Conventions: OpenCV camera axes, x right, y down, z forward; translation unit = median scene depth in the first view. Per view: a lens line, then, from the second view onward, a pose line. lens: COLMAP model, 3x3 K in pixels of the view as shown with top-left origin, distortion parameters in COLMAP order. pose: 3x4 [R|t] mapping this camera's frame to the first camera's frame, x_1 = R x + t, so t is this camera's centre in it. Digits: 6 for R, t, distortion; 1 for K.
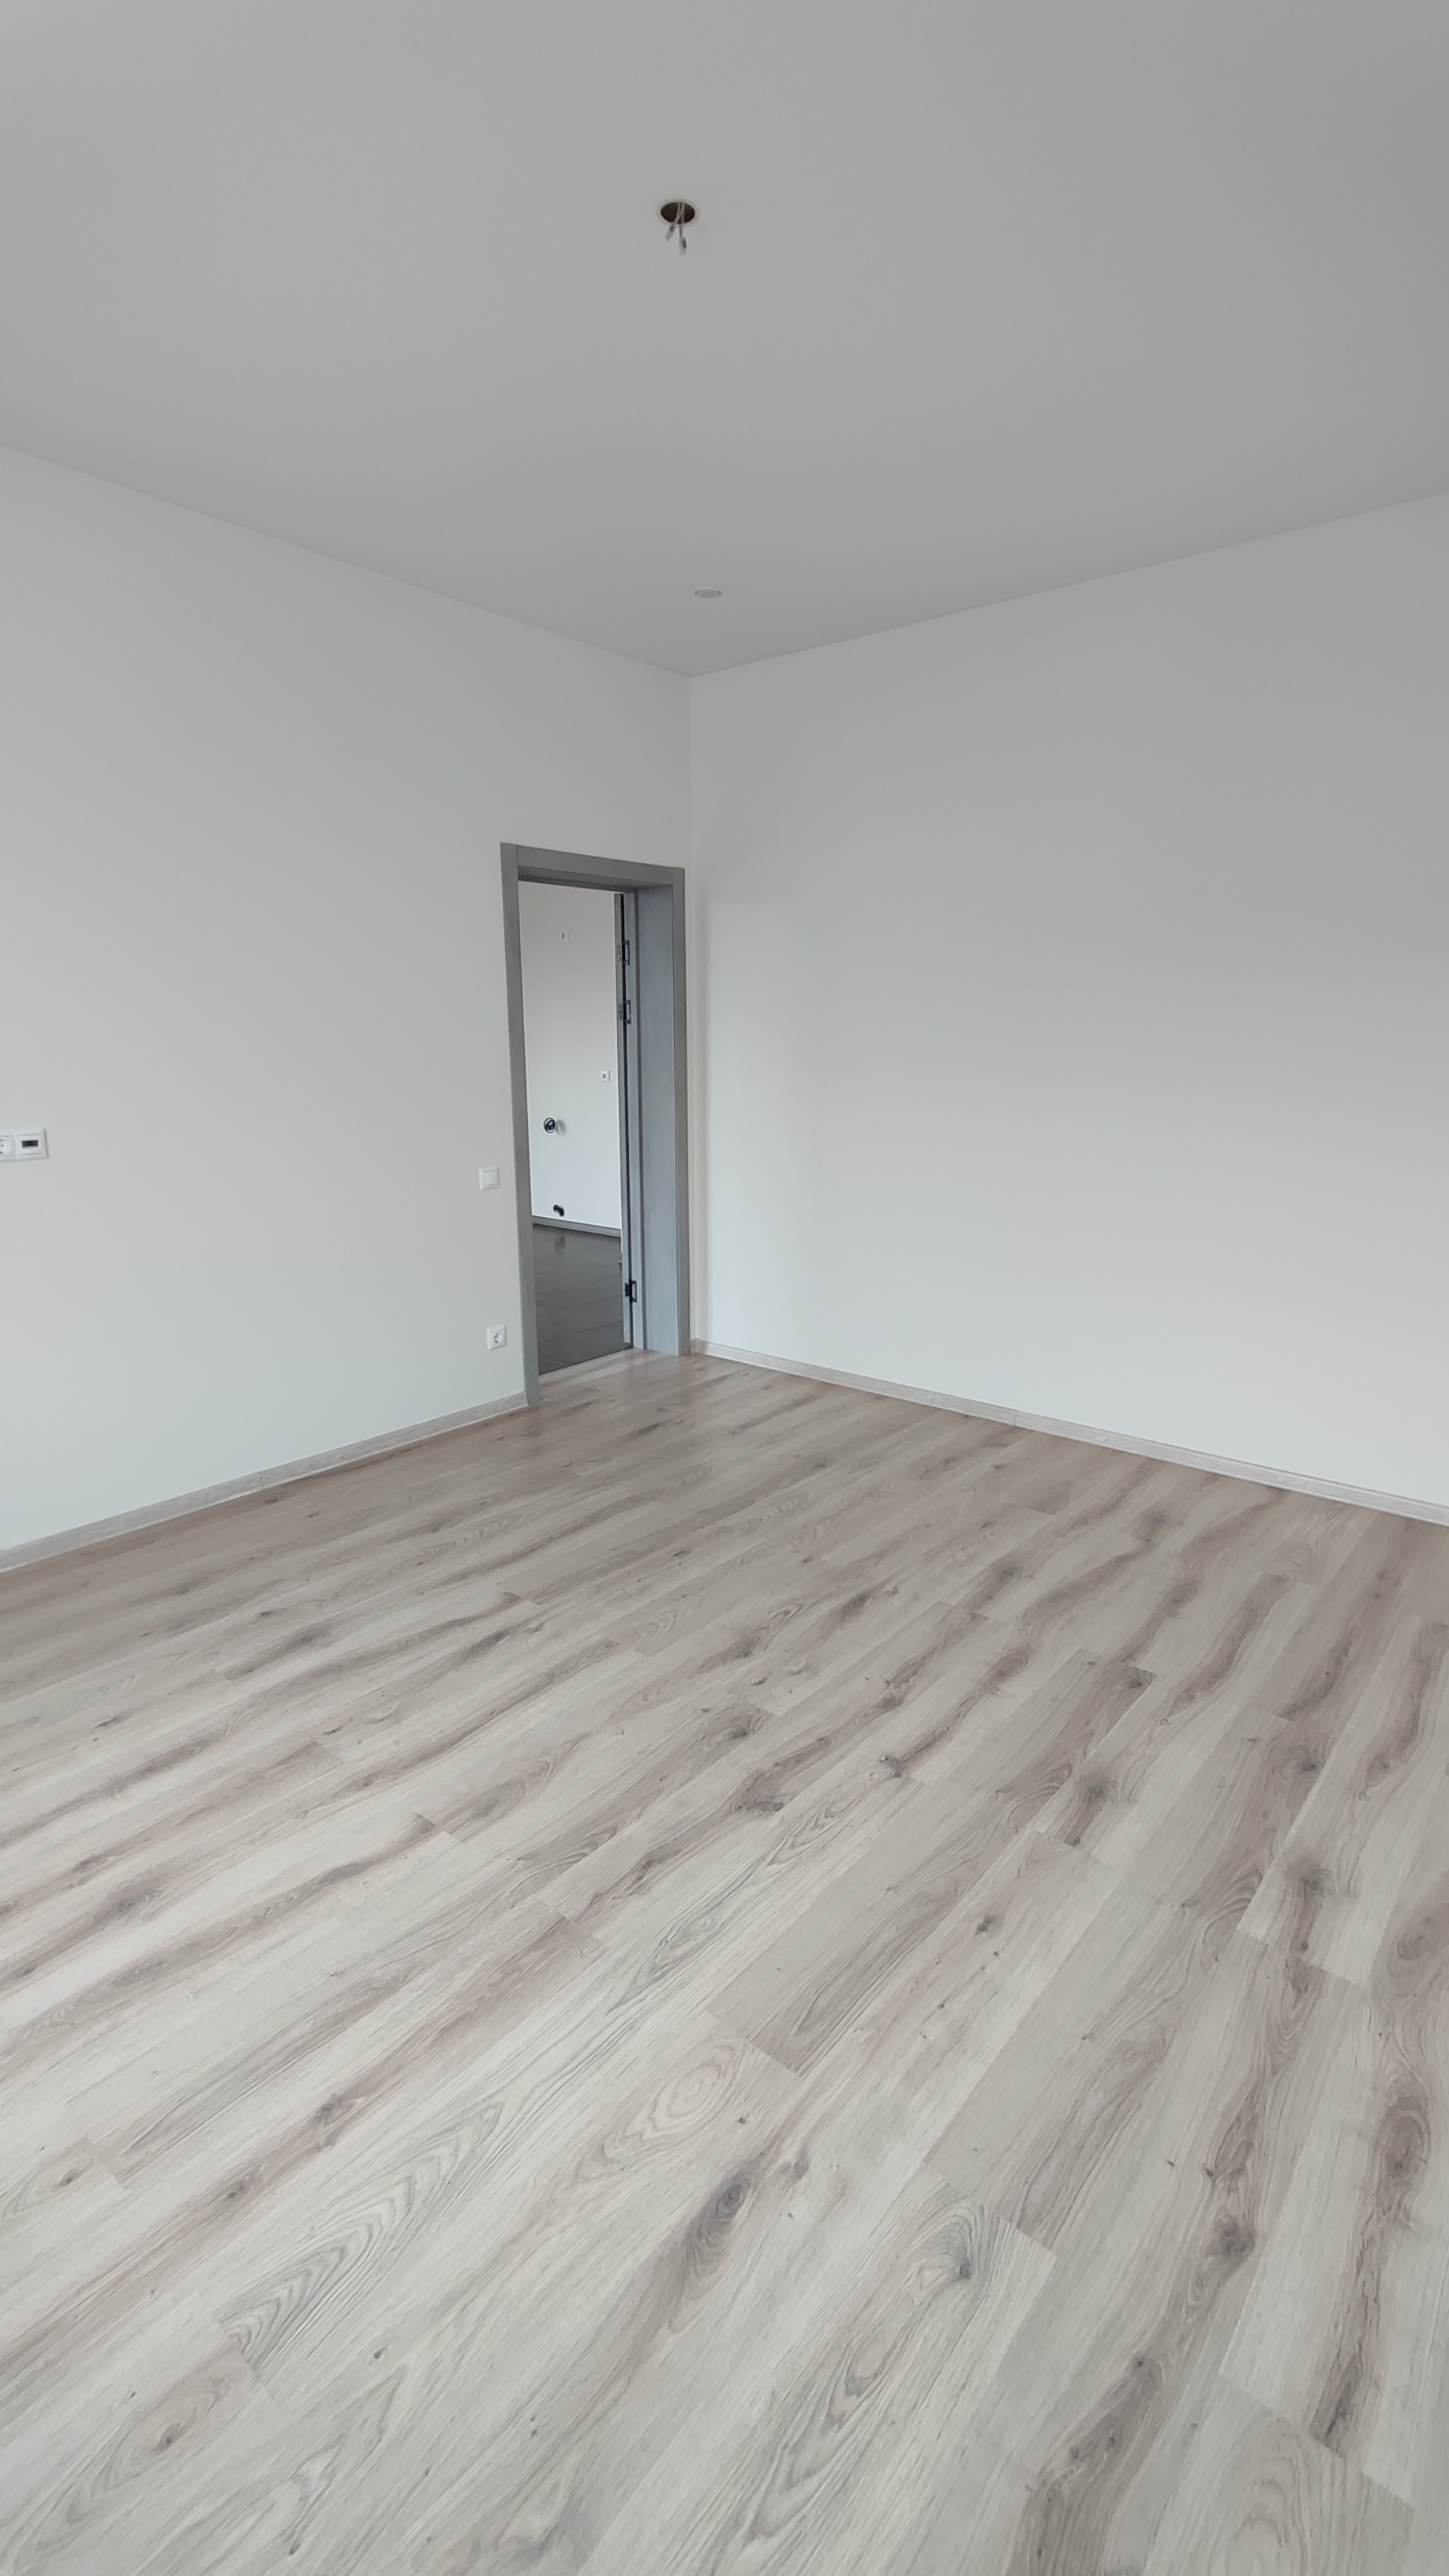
lens RADIAL K [[1189.1, 0, 740.2], [0, 1189.1, 1282.3], [0, 0, 1]] dist [-0.000907, 0.000272]
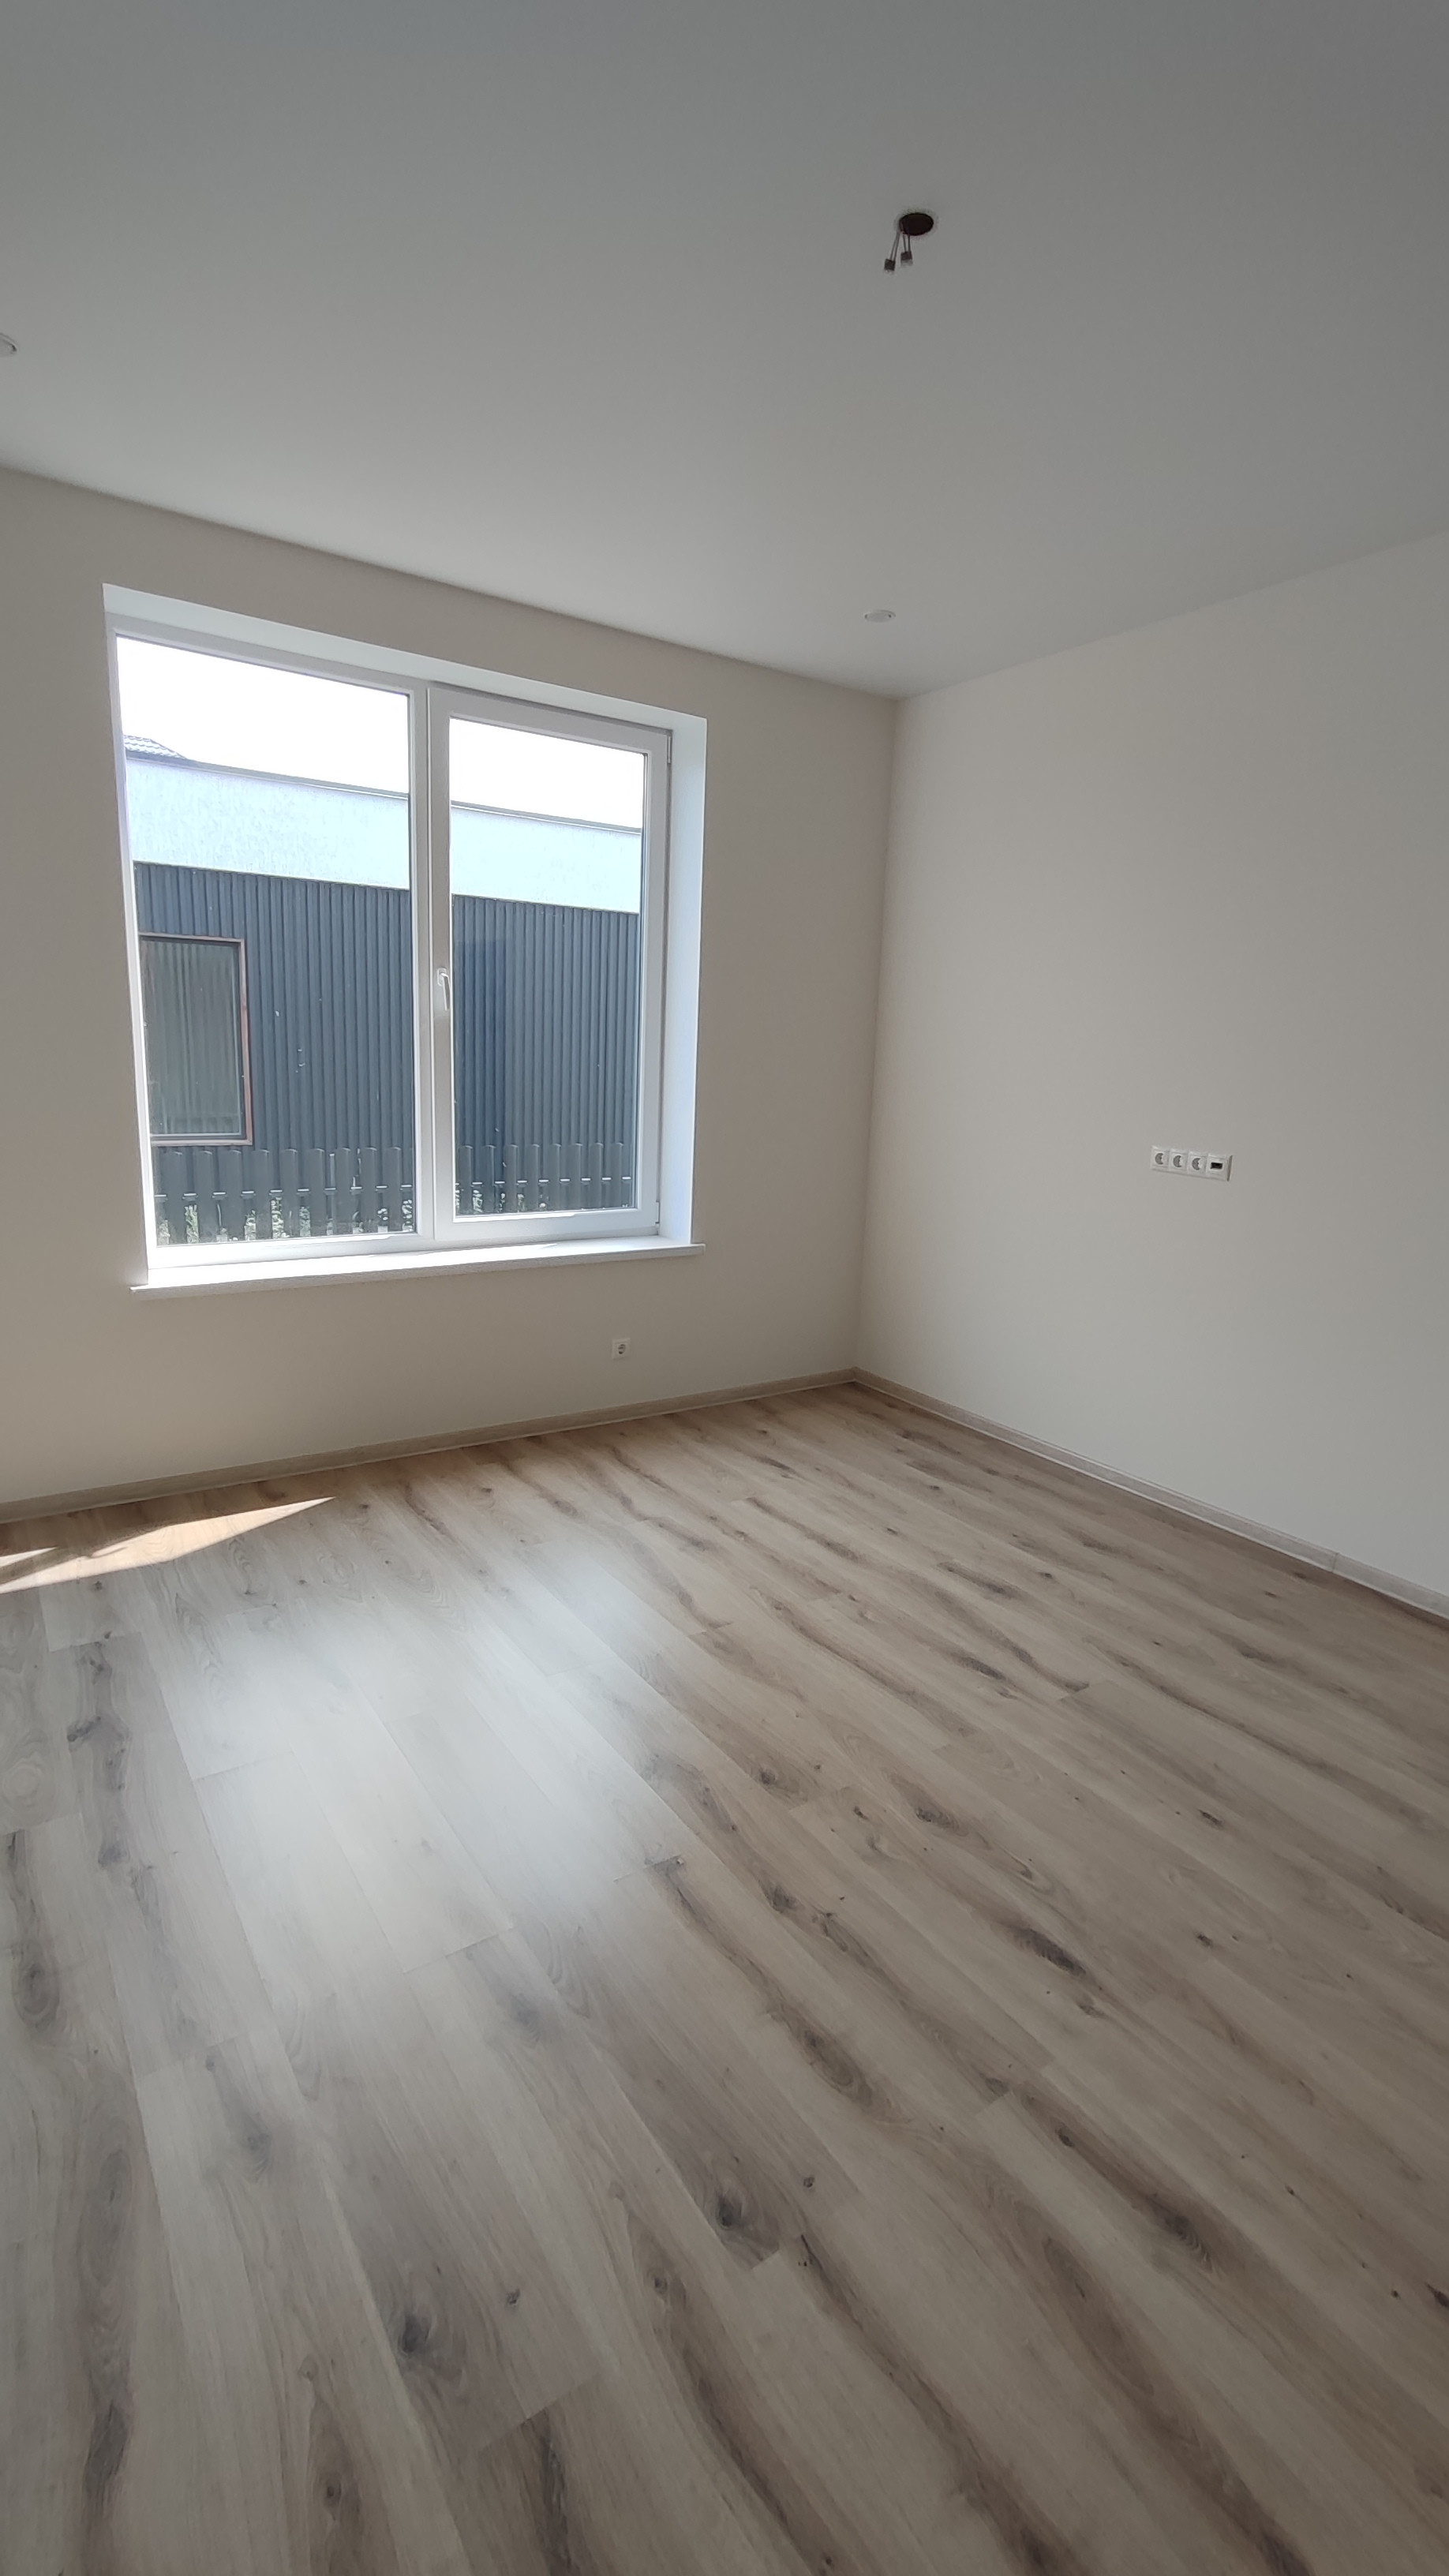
lens RADIAL K [[1189.1, 0, 740.2], [0, 1189.1, 1282.3], [0, 0, 1]] dist [-0.000907, 0.000272]
pose [[-0.294120, 0.171675, -0.940224, 0.738711], [-0.238014, 0.939588, 0.246014, -0.203076], [0.925658, 0.296144, -0.235491, 0.949722]]
